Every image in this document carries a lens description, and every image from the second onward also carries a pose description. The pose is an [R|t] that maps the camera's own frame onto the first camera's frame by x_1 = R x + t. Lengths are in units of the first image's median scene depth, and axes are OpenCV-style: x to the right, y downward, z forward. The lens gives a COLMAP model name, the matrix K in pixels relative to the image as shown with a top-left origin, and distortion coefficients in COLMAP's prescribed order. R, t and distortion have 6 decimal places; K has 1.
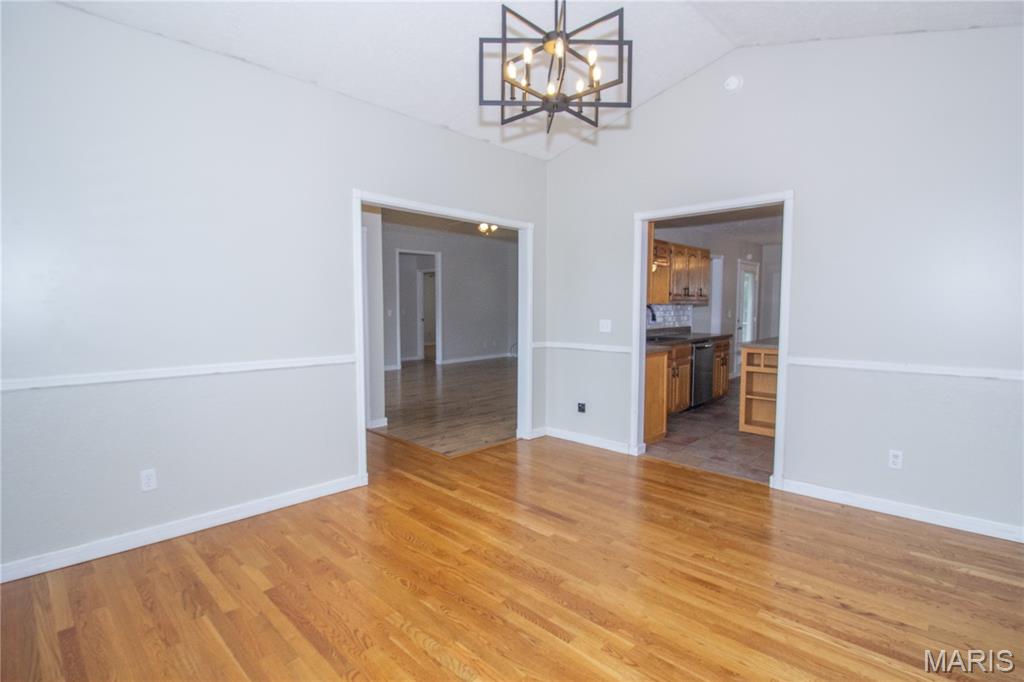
lens RADIAL K [[500.4, 0, 524.5], [0, 500.4, 335.8], [0, 0, 1]] dist [0.001080, -0.008219]
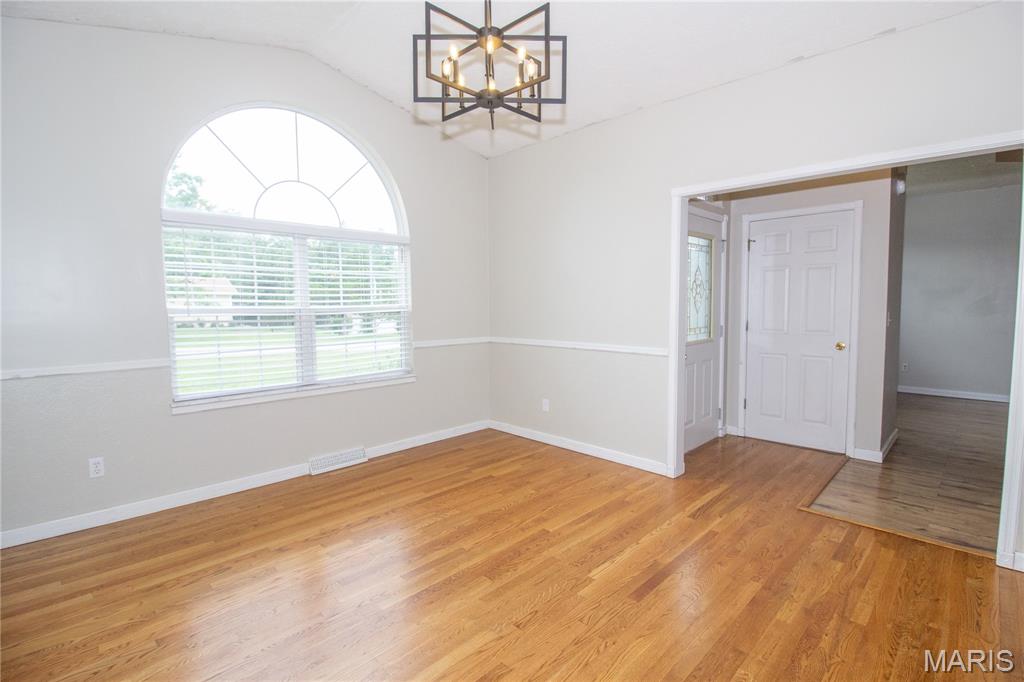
lens RADIAL K [[500.4, 0, 524.5], [0, 500.4, 335.8], [0, 0, 1]] dist [0.001080, -0.008219]
pose [[-0.032839, 0.061813, -0.997547, 0.830095], [-0.058744, 0.996241, 0.063666, -0.044908], [0.997733, 0.060691, -0.029084, 0.857501]]
